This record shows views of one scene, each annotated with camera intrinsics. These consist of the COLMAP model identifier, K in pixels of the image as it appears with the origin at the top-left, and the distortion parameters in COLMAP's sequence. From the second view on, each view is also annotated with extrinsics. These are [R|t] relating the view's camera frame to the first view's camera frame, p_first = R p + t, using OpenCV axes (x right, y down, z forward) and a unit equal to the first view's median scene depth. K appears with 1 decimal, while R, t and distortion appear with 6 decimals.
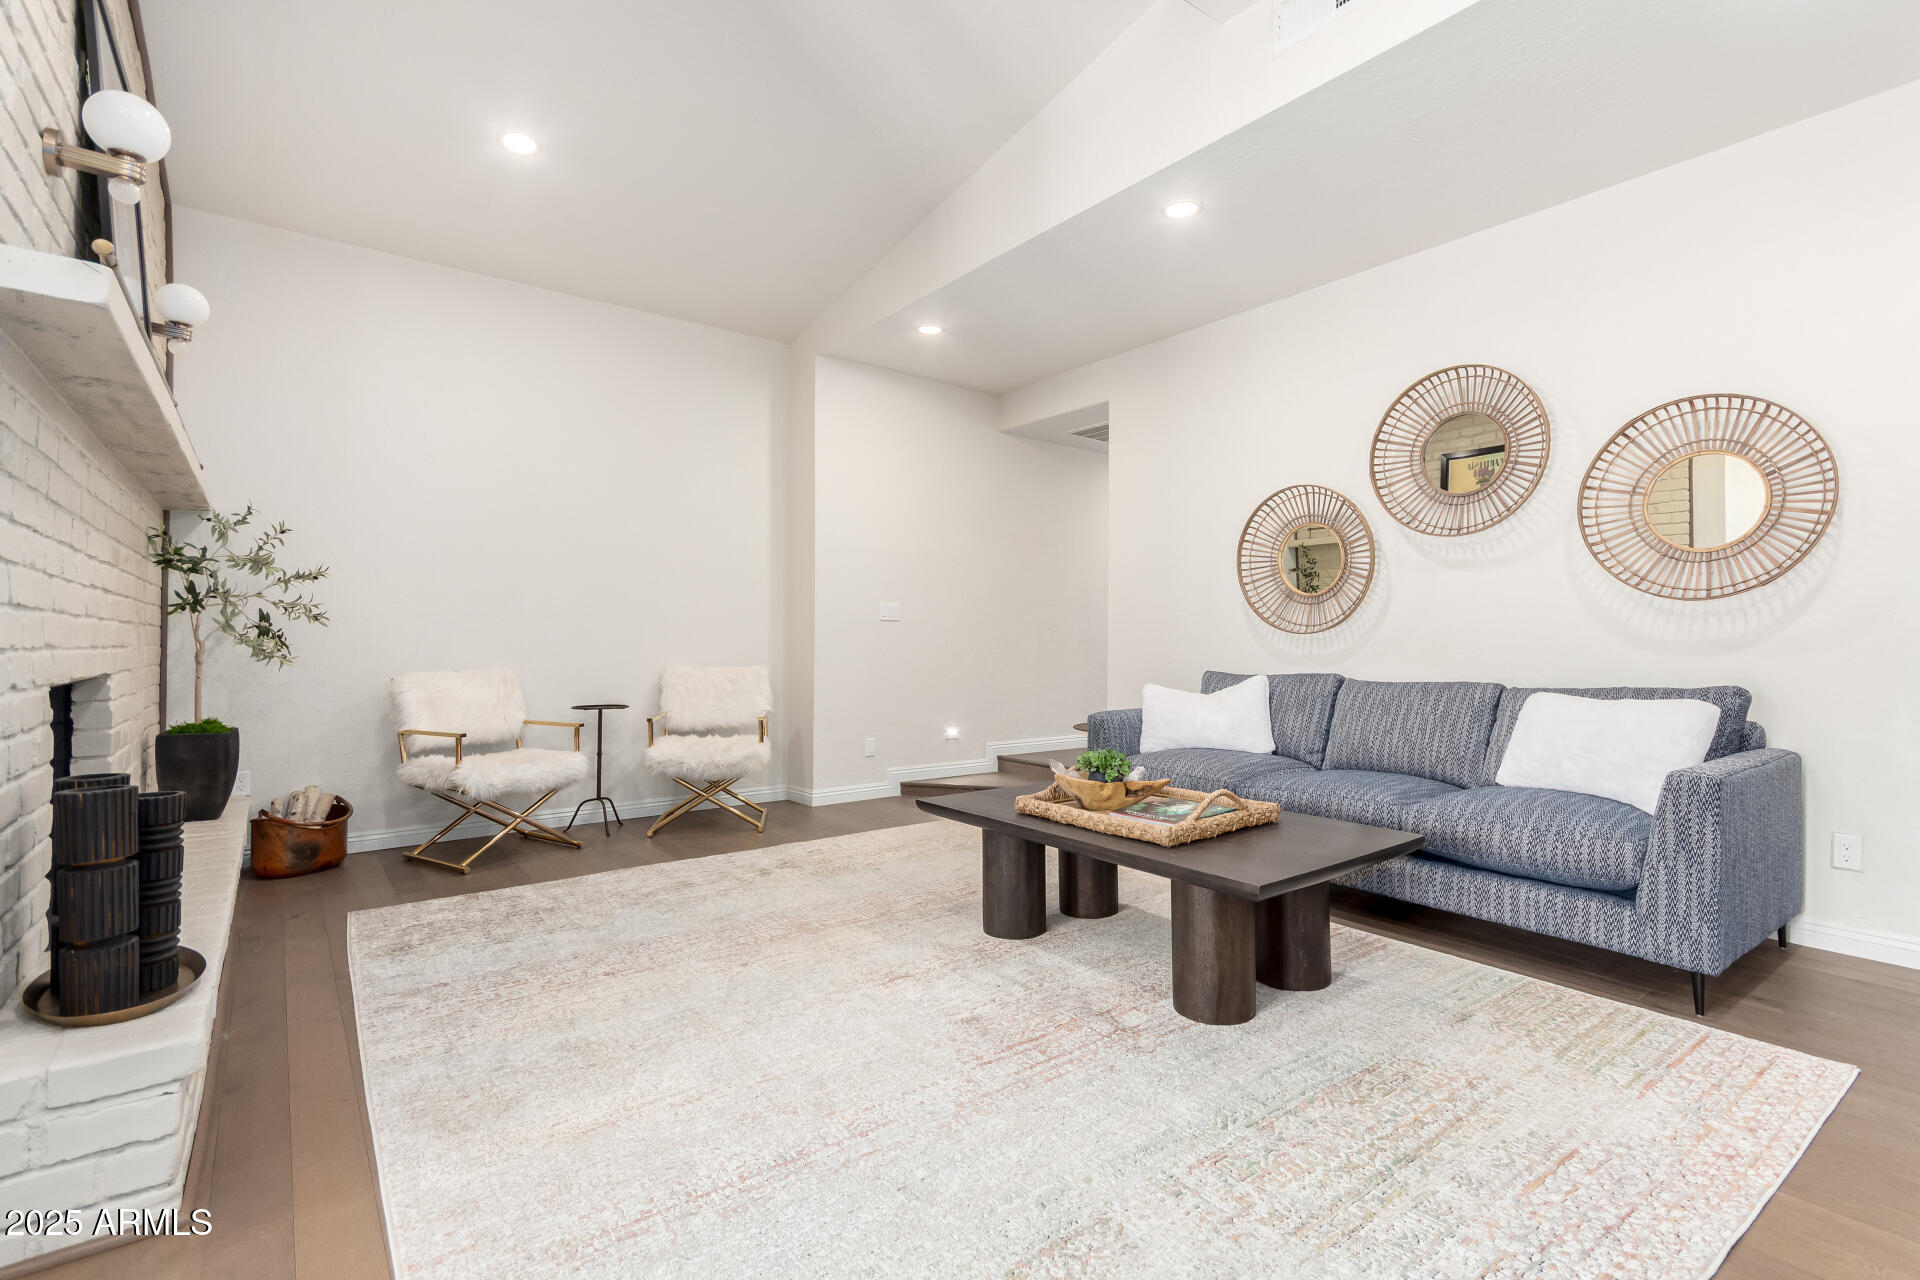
lens RADIAL K [[899.9, 0, 974.9], [0, 899.9, 646.4], [0, 0, 1]] dist [0.005846, -0.002300]
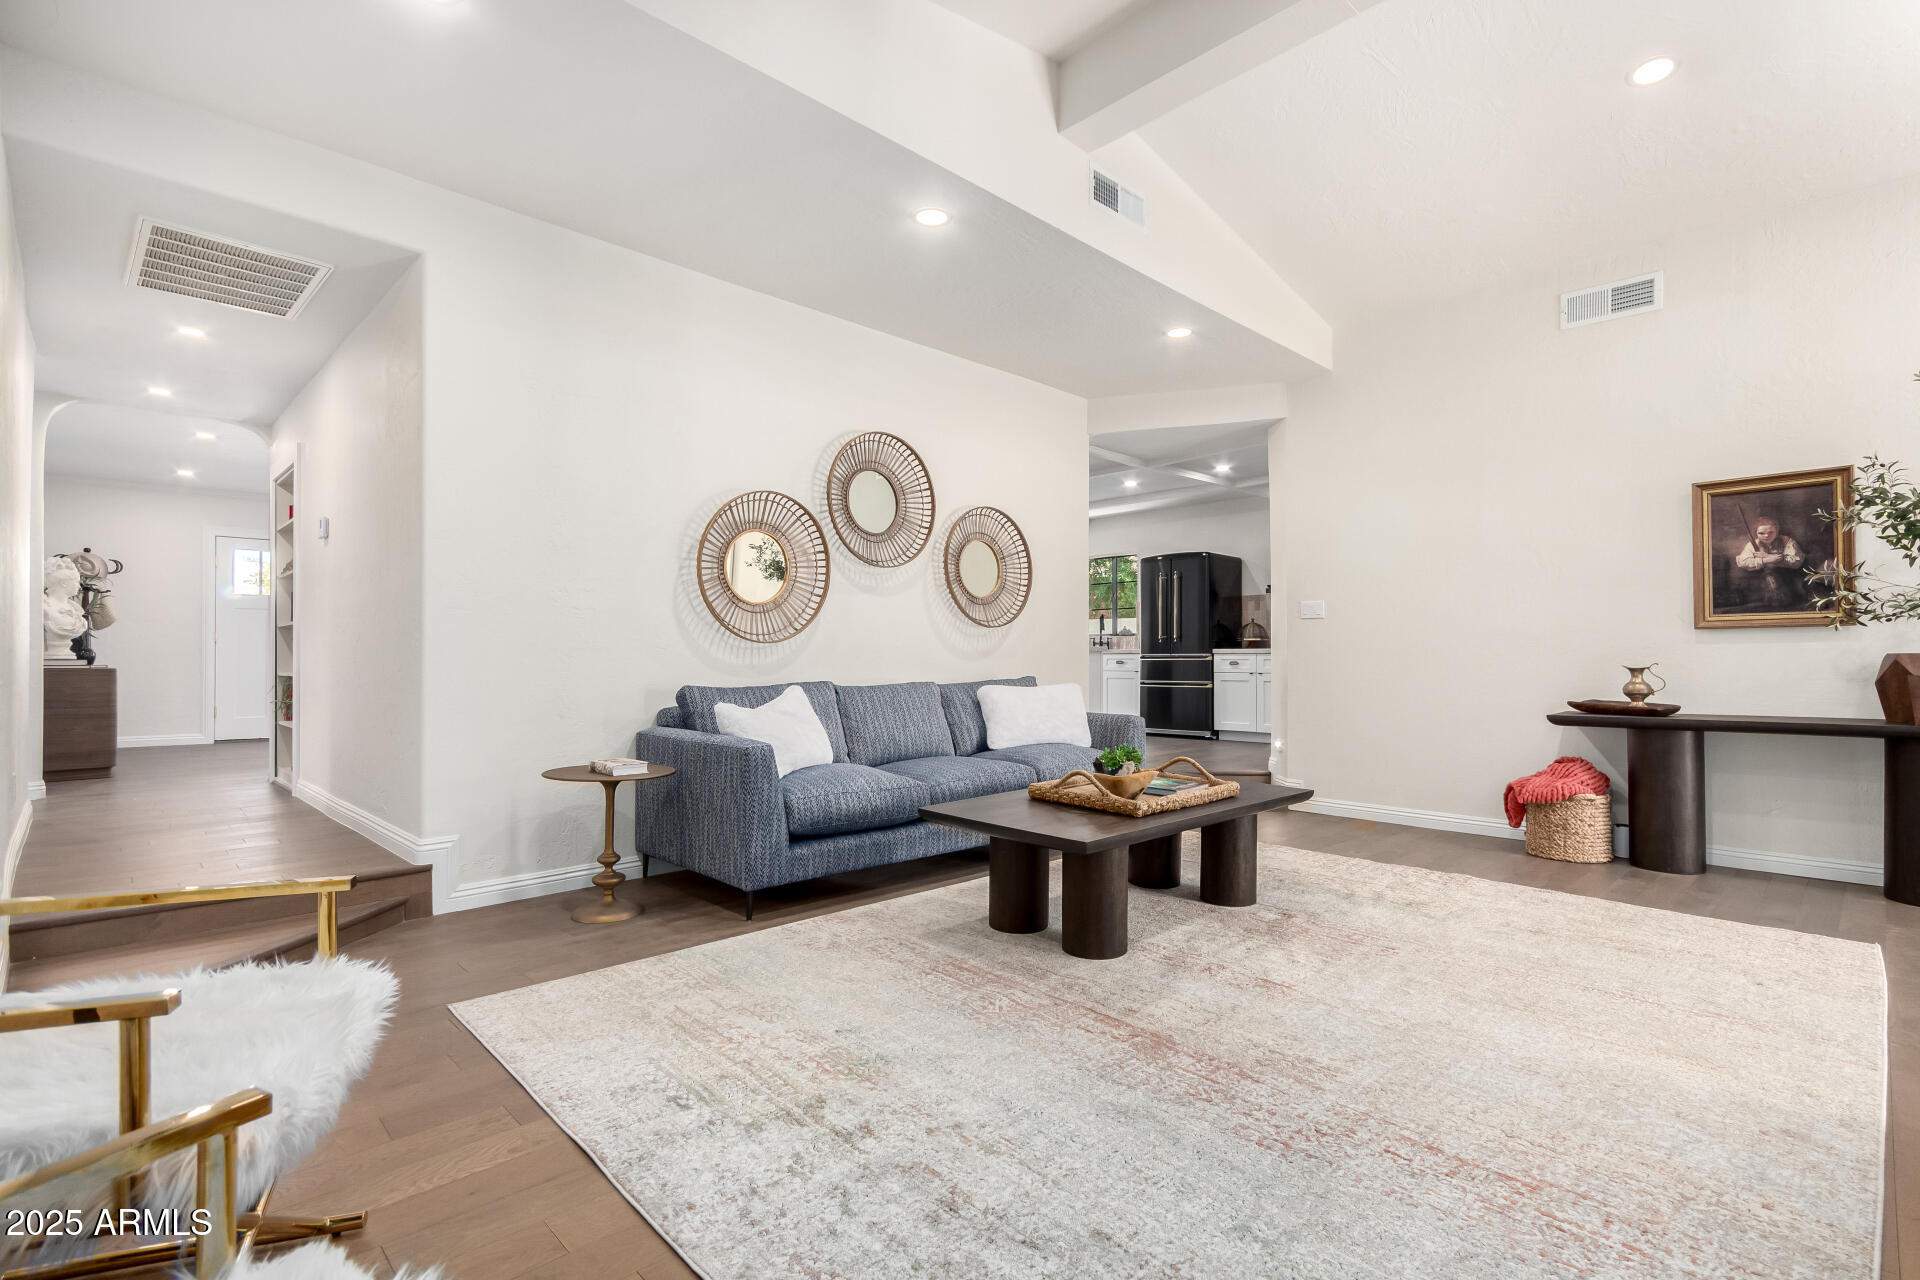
lens RADIAL K [[899.9, 0, 969.8], [0, 899.9, 648.5], [0, 0, 1]] dist [0.005846, -0.002300]
pose [[-0.118203, 0.001555, 0.992988, -0.898281], [0.004548, 0.999989, -0.001025, -0.009197], [-0.992979, 0.004395, -0.118209, 1.234373]]
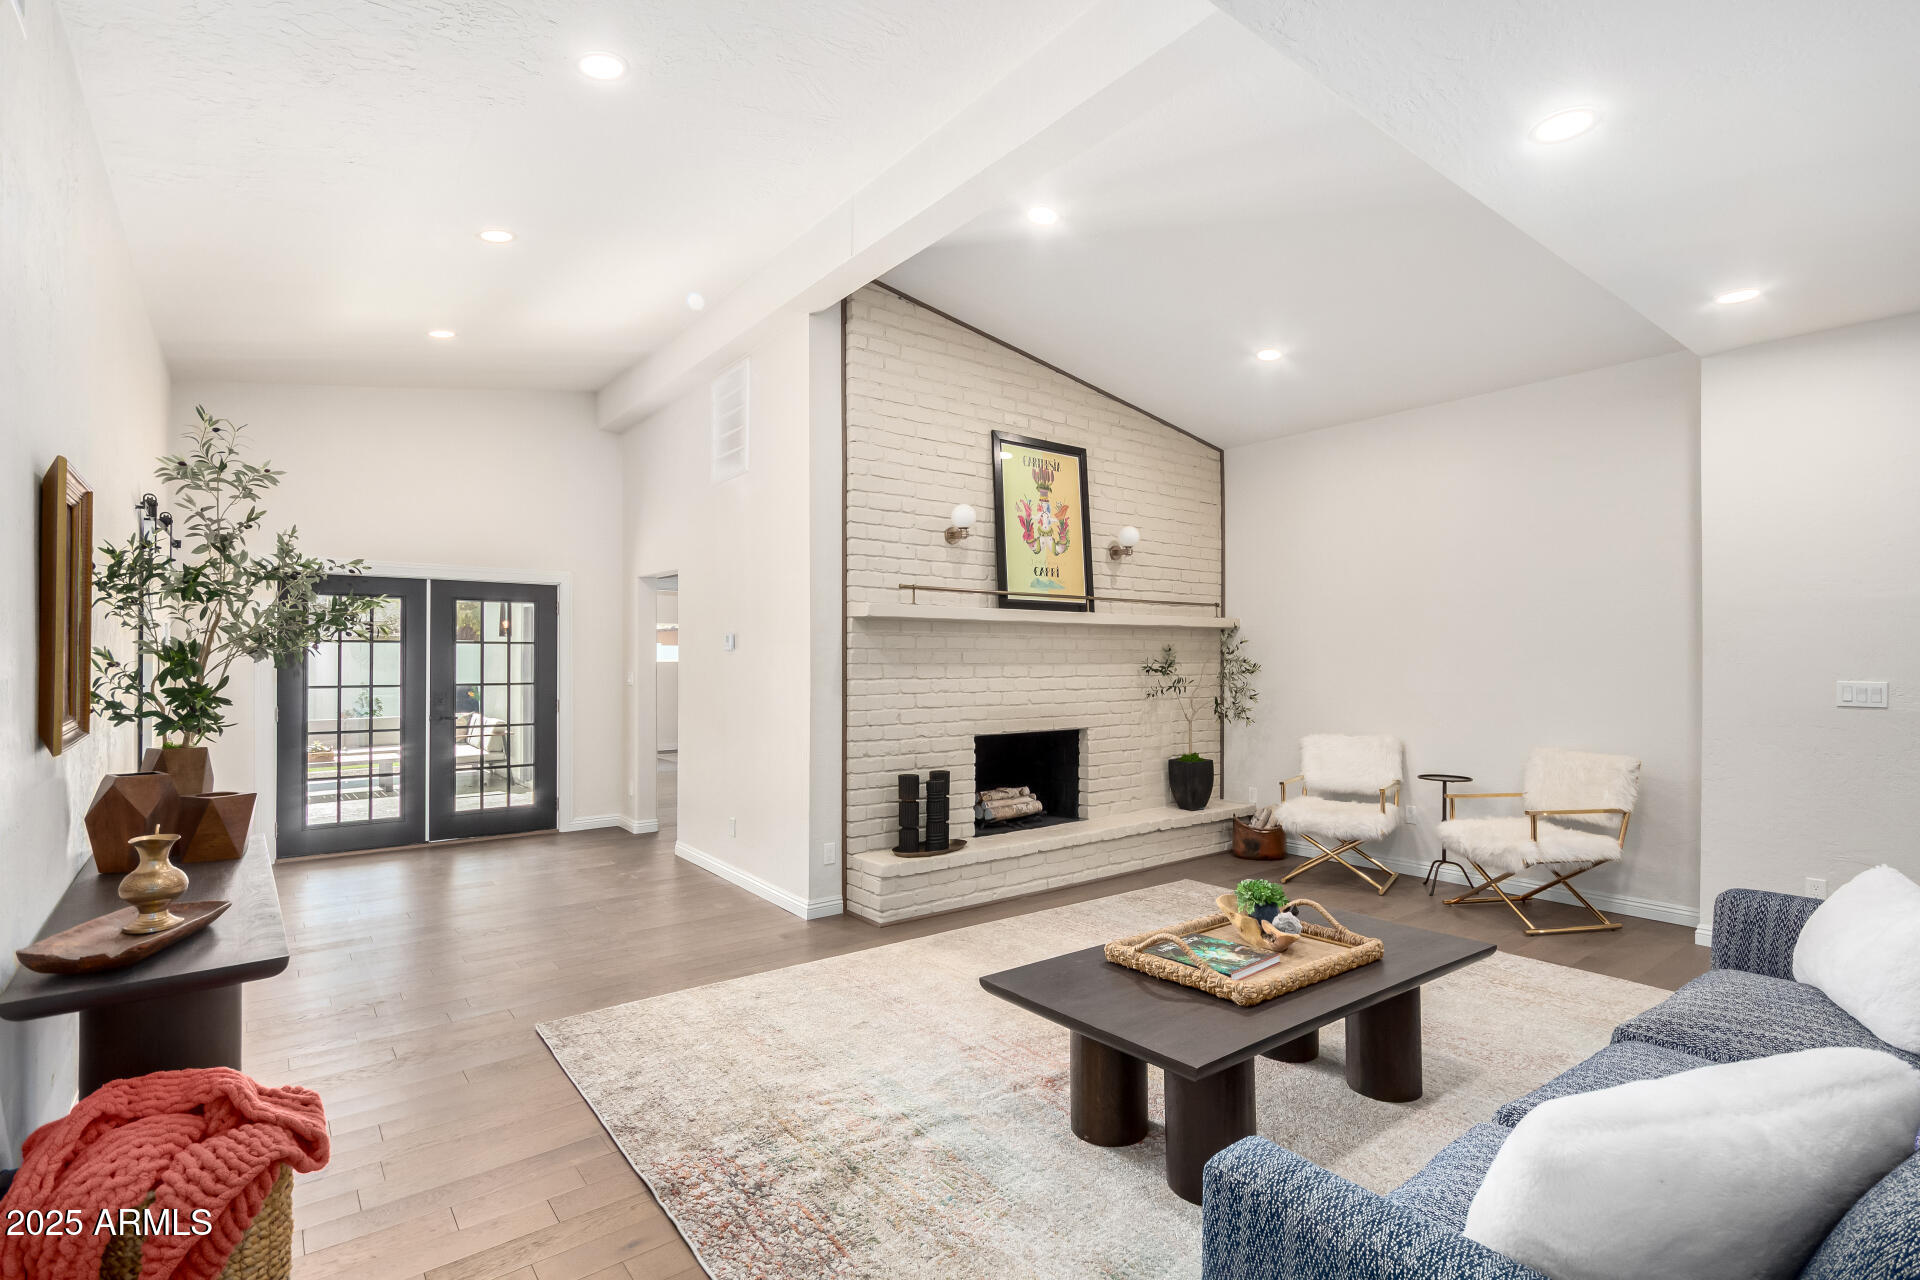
lens RADIAL K [[899.9, 0, 973.7], [0, 899.9, 642.9], [0, 0, 1]] dist [0.005846, -0.002300]
pose [[0.002472, -0.021178, -0.999773, 1.009559], [-0.004912, 0.999763, -0.021190, -0.104675], [0.999985, 0.004964, 0.002368, 0.640054]]
